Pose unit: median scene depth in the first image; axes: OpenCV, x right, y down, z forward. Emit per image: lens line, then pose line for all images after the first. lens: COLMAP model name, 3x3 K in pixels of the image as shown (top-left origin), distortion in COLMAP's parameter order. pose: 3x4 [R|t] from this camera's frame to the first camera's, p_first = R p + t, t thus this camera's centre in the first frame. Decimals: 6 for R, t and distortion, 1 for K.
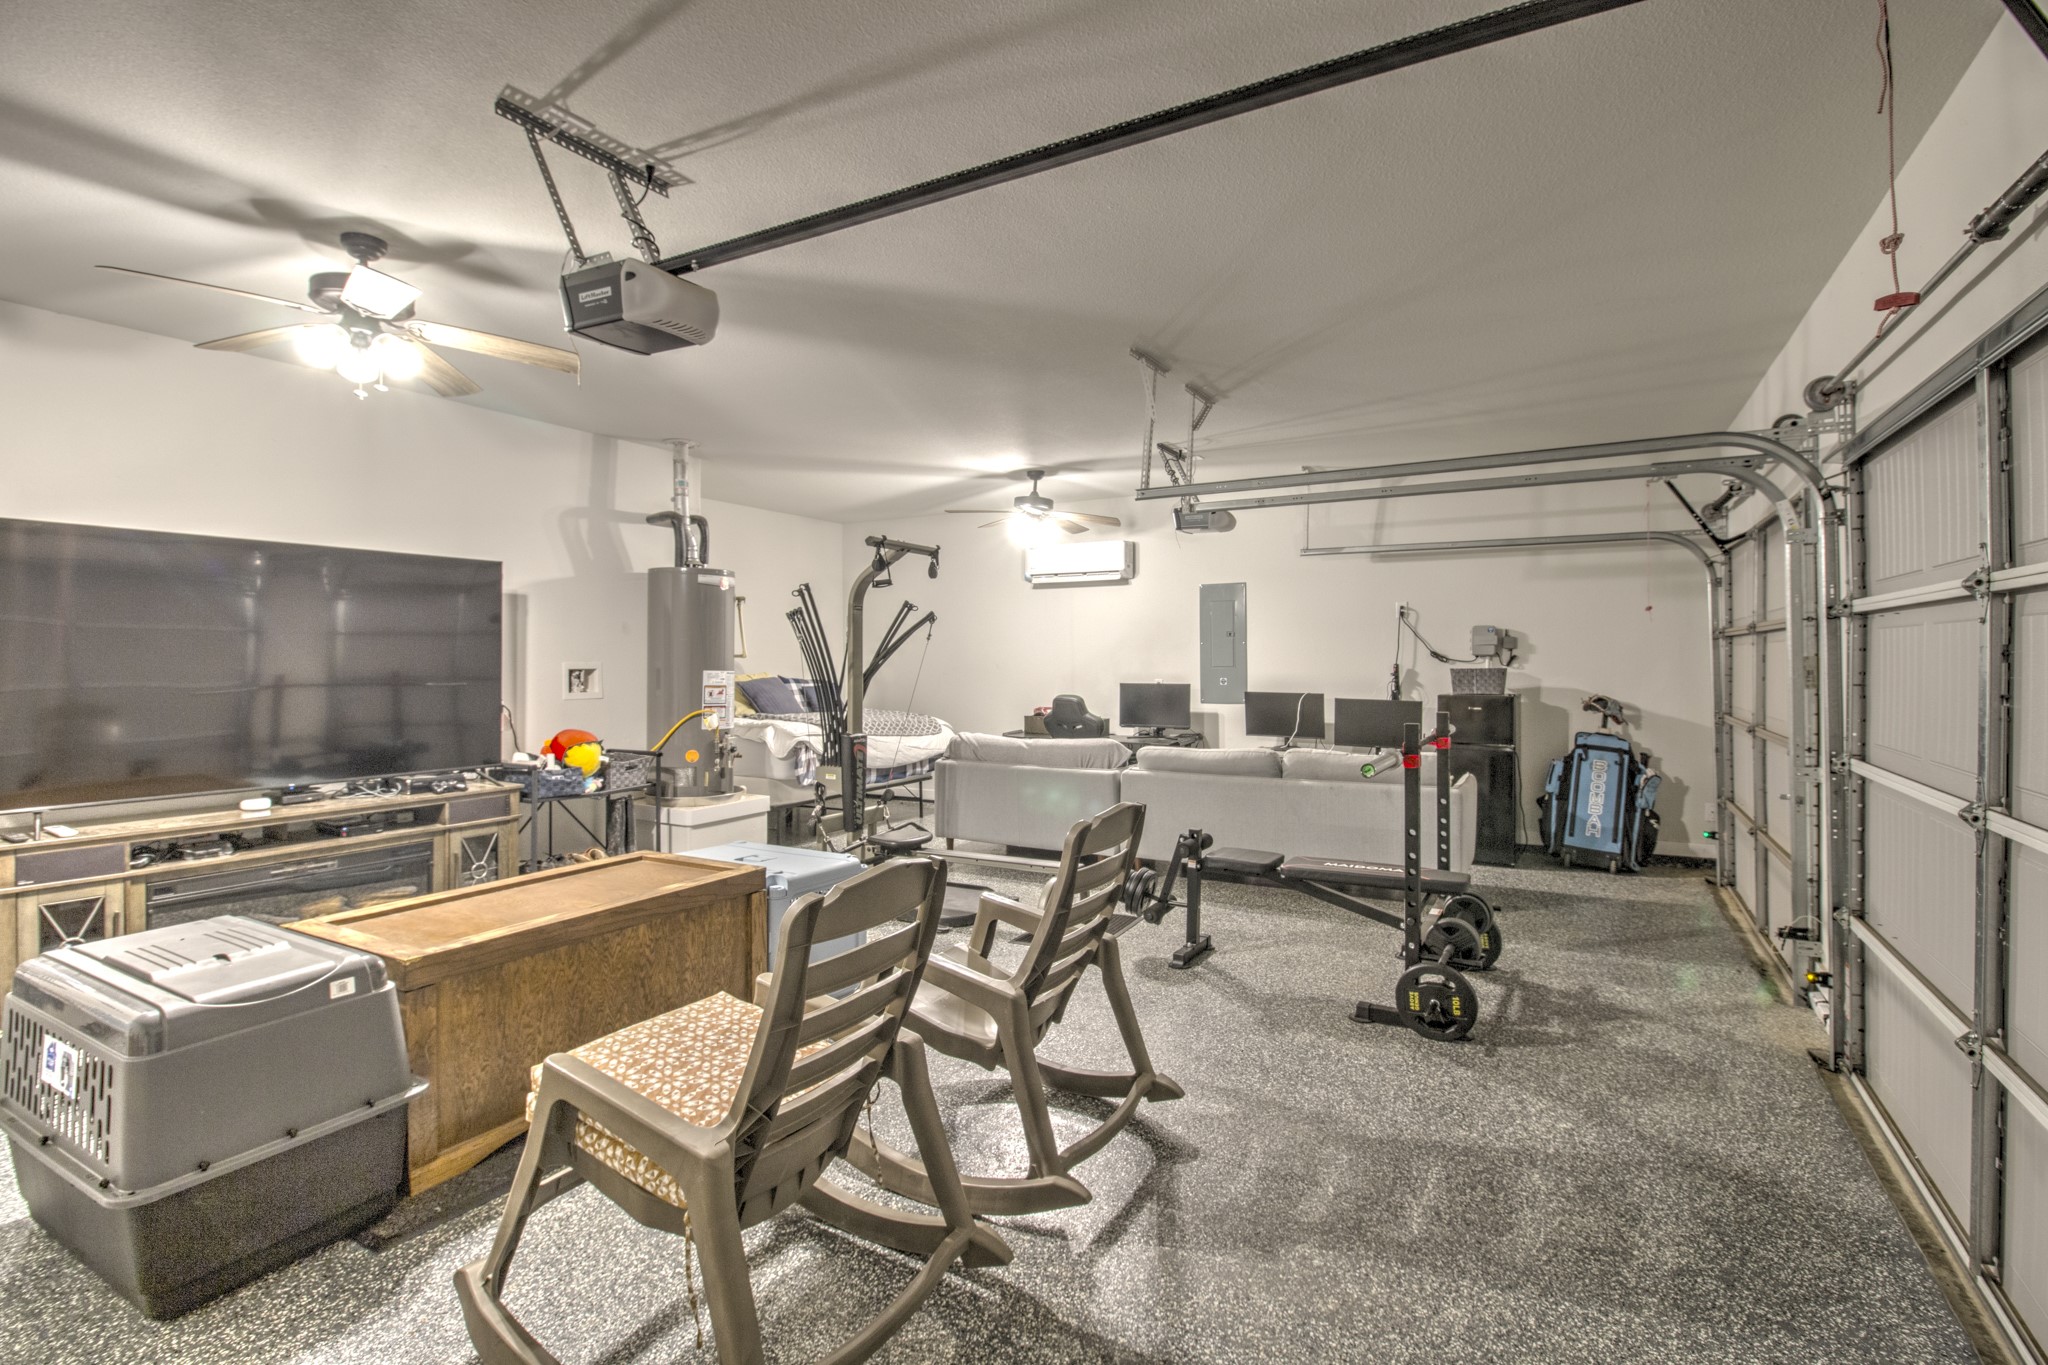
lens RADIAL K [[955.1, 0, 1051.1], [0, 955.1, 662.0], [0, 0, 1]] dist [0.001924, -0.011887]
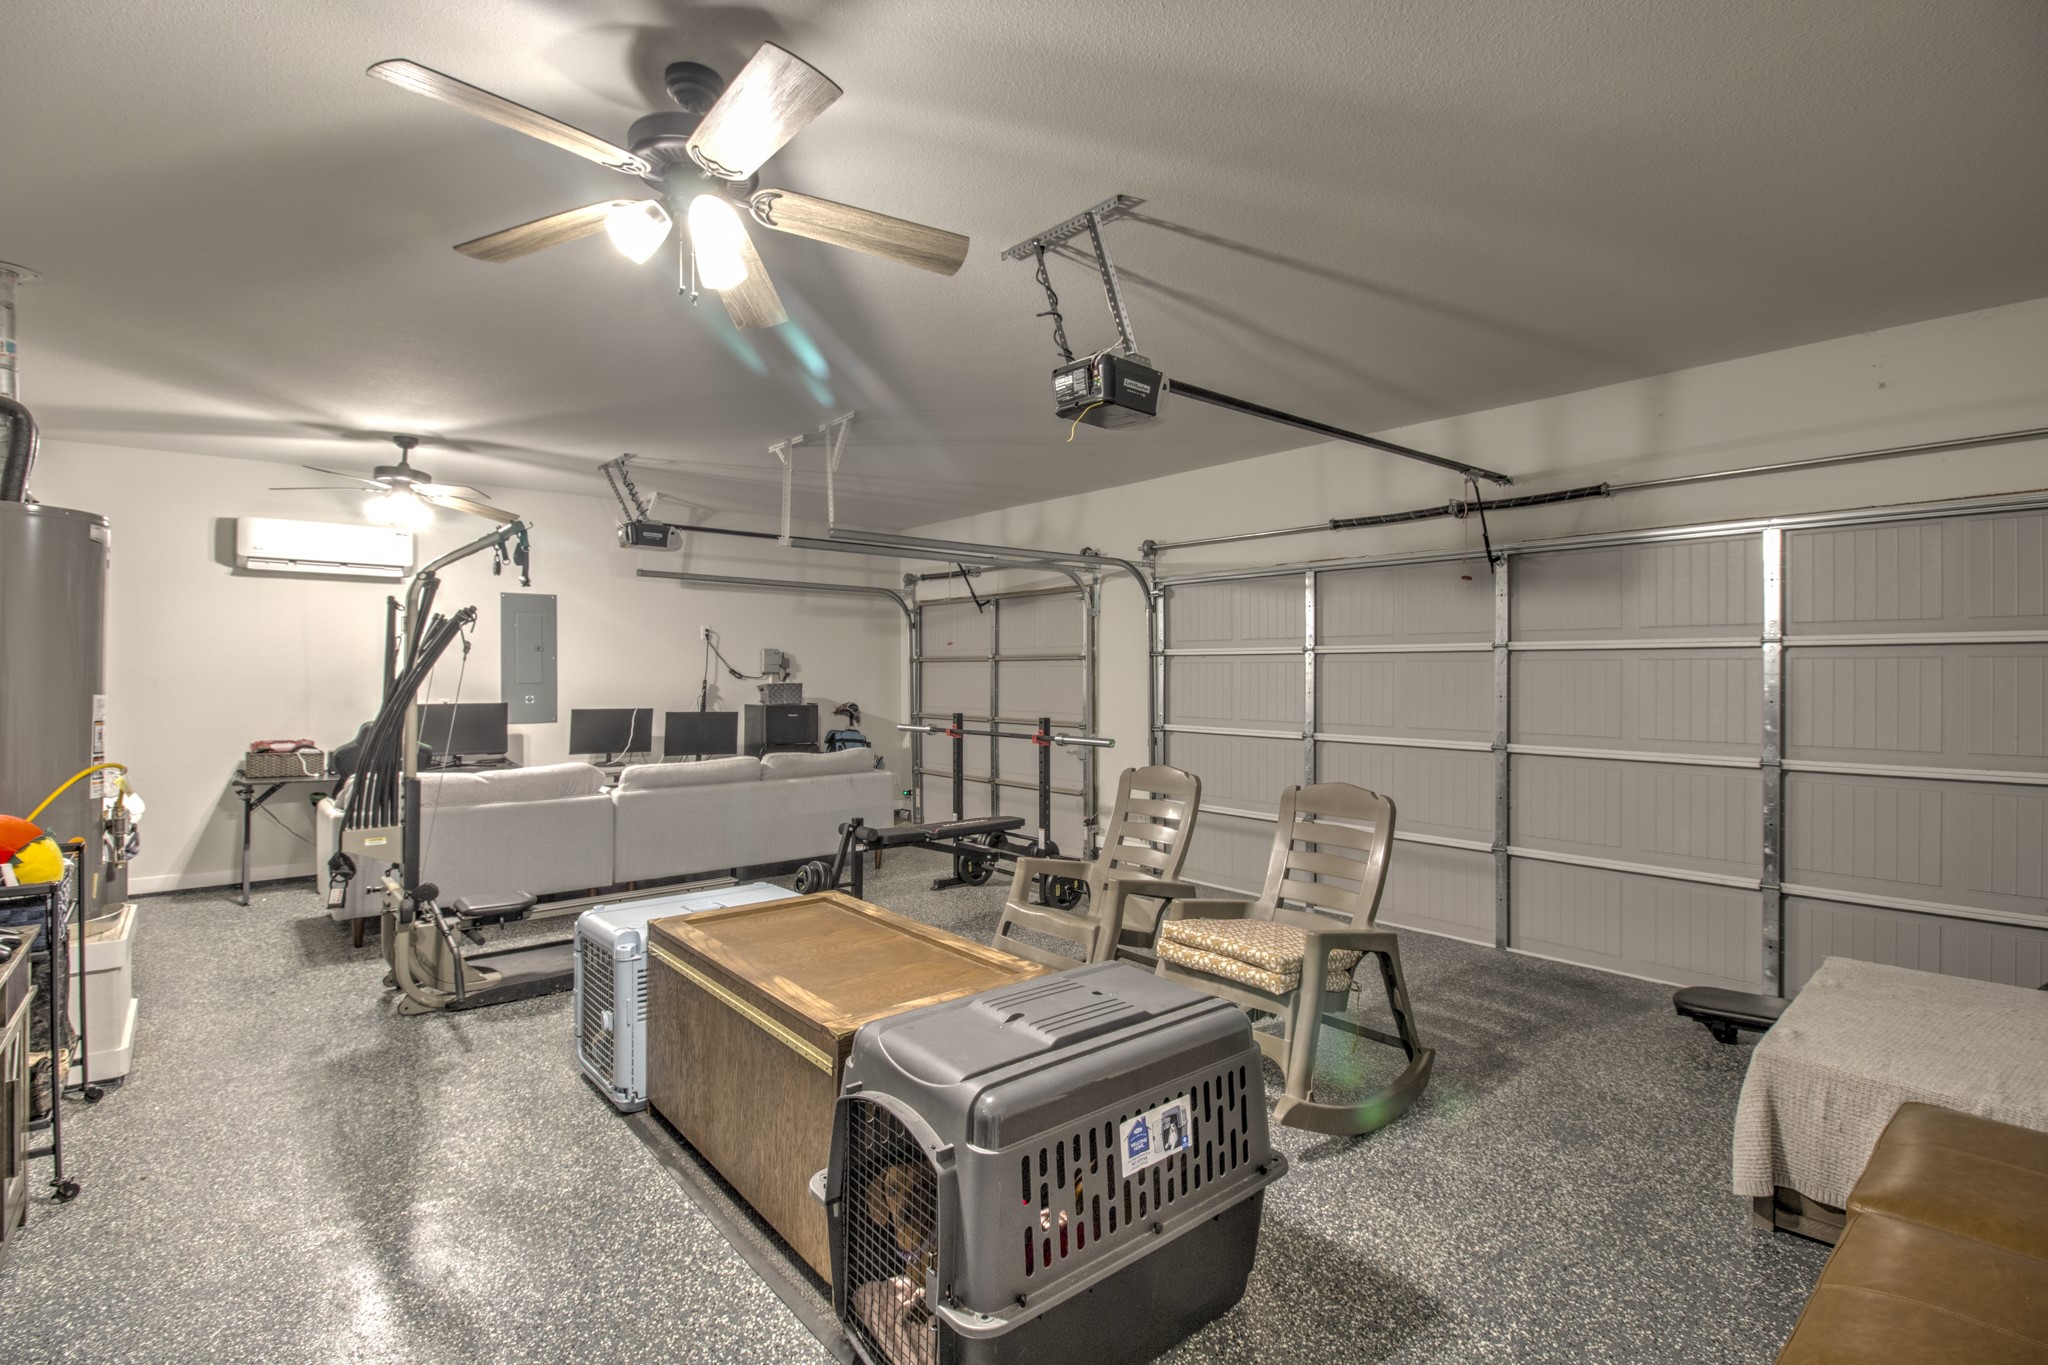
lens RADIAL K [[955.1, 0, 1051.1], [0, 955.1, 662.0], [0, 0, 1]] dist [0.001924, -0.011887]
pose [[0.347100, 0.015256, 0.937704, -0.570785], [-0.000671, 0.999871, -0.016019, -0.001309], [-0.937828, 0.004931, 0.347066, 0.228600]]
